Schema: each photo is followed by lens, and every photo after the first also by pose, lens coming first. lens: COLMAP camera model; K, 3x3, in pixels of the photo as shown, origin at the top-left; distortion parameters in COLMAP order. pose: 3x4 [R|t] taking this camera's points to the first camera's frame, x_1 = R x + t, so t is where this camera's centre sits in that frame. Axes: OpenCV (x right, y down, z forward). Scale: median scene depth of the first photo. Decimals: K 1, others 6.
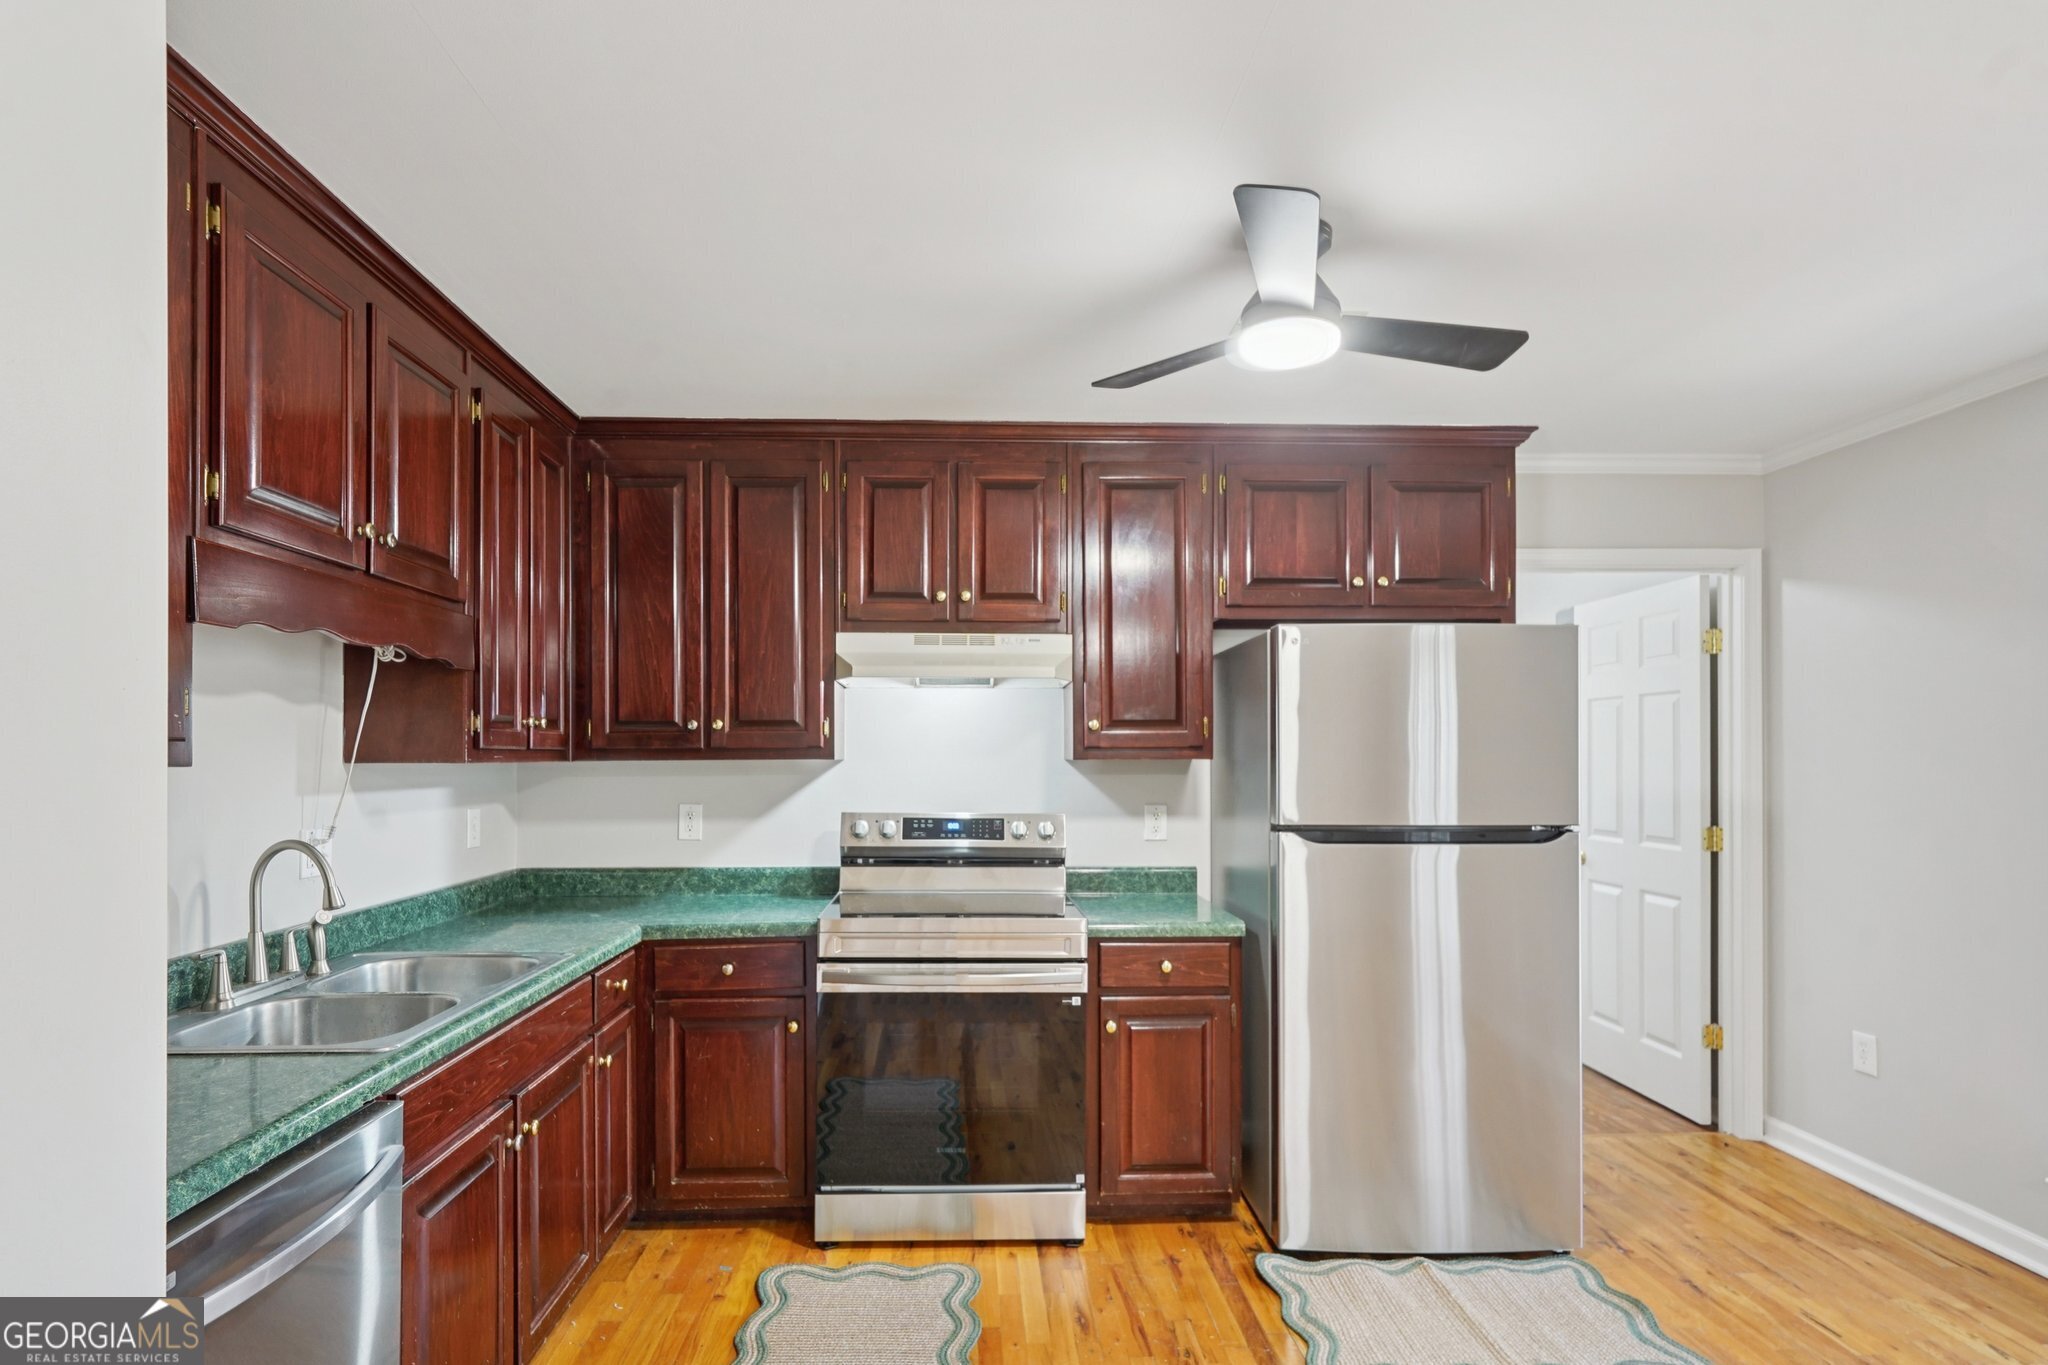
lens RADIAL K [[1019.4, 0, 984.6], [0, 1019.4, 756.5], [0, 0, 1]] dist [-0.003382, 0.000088]
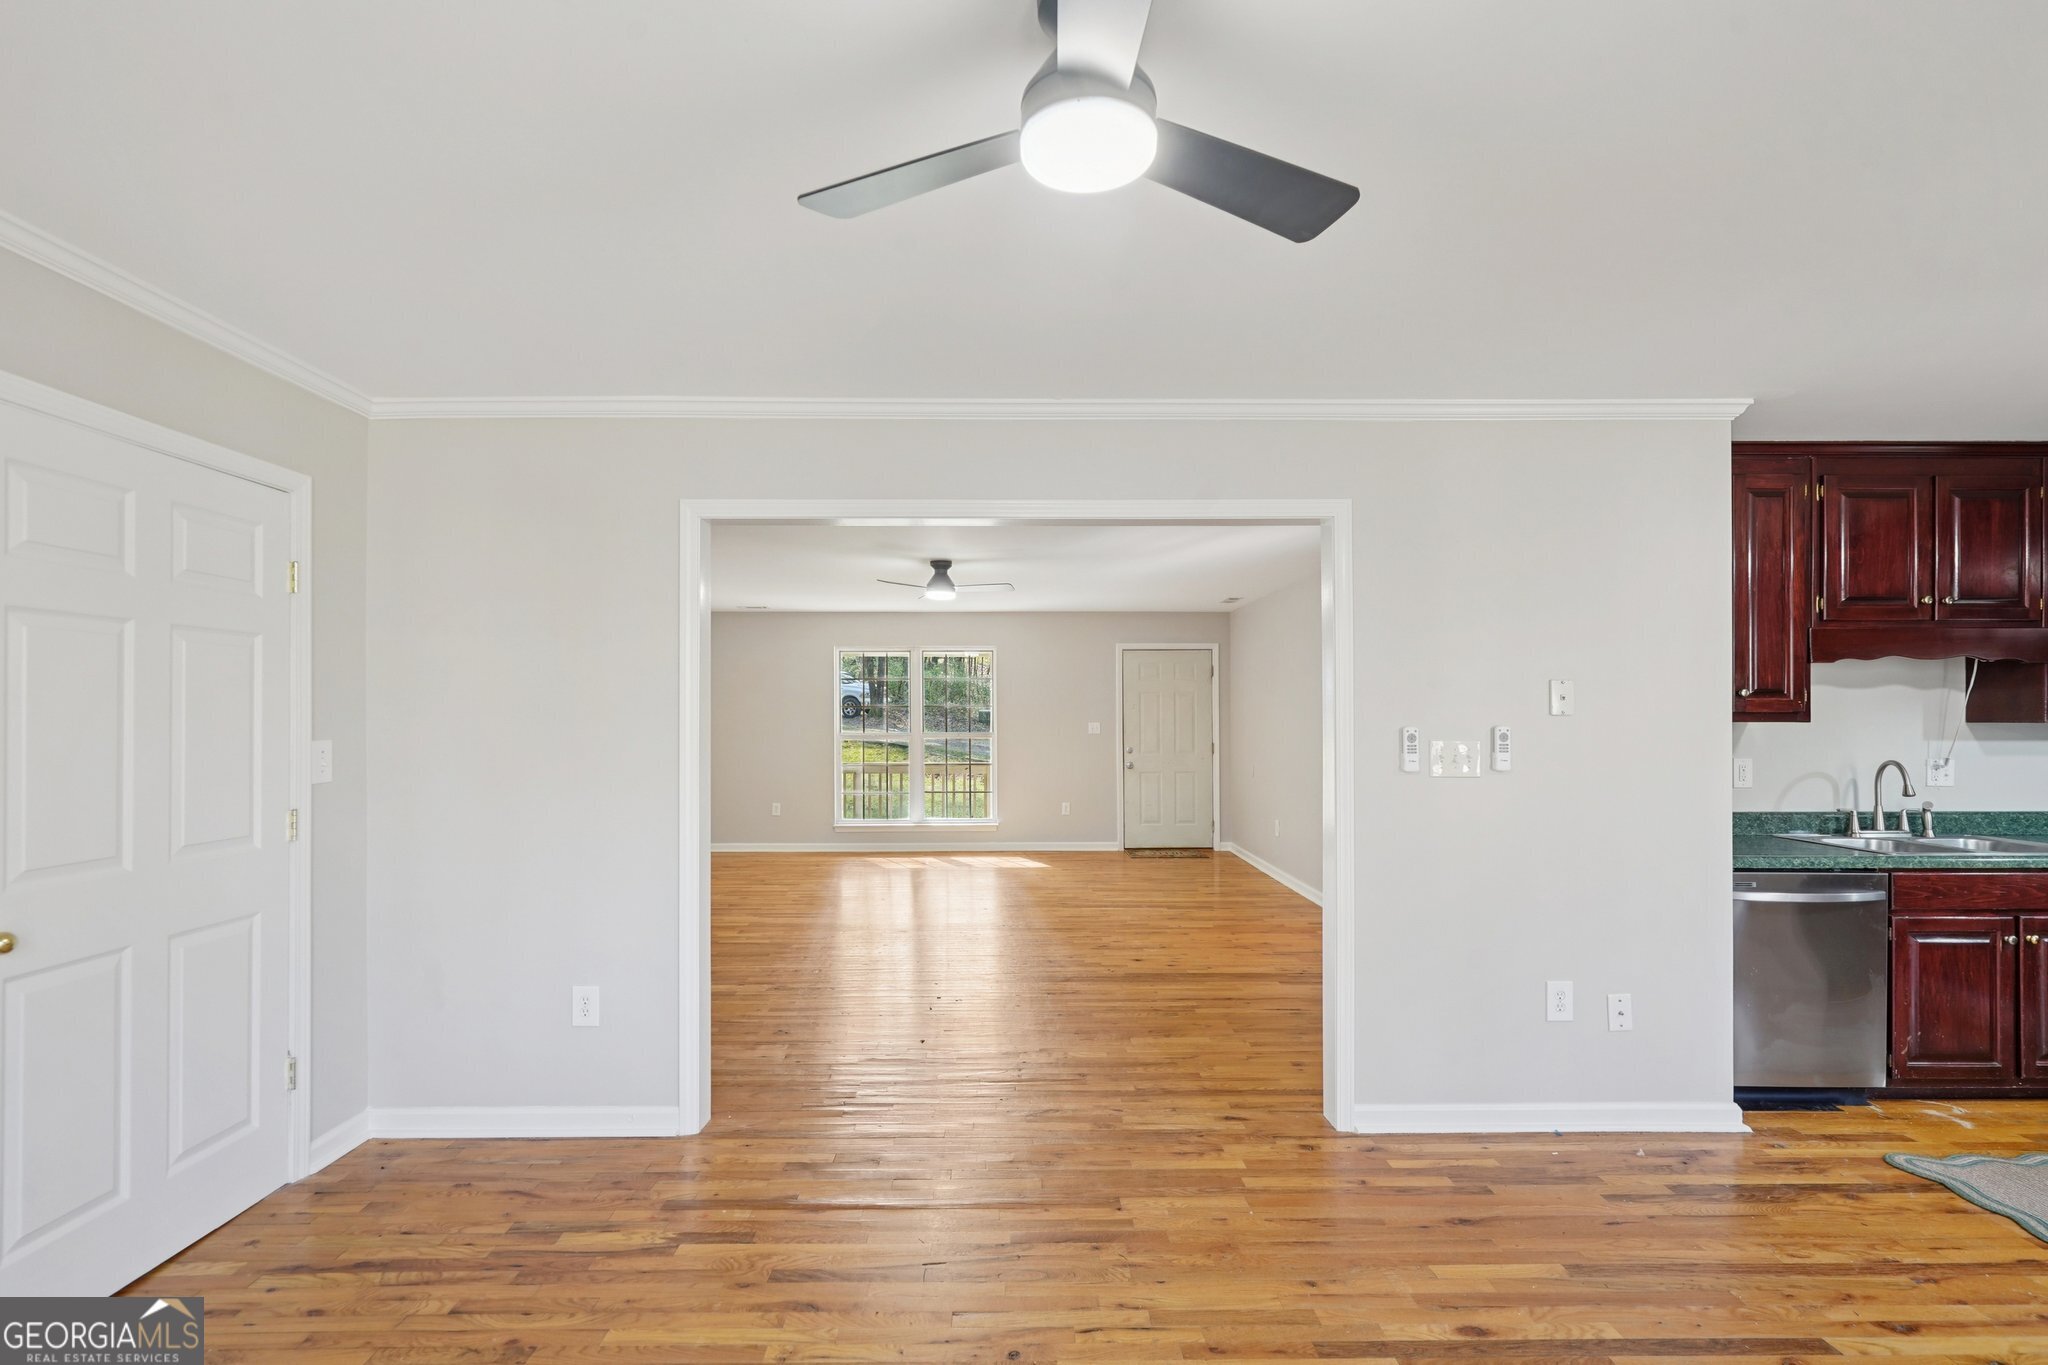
lens RADIAL K [[960.5, 0, 1007.3], [0, 960.5, 713.0], [0, 0, 1]] dist [-0.000781, 0.000495]
pose [[-0.015404, -0.004230, -0.999872, 0.771918], [-0.001846, 0.999989, -0.004202, 0.000178], [0.999880, 0.001781, -0.015411, -0.440485]]
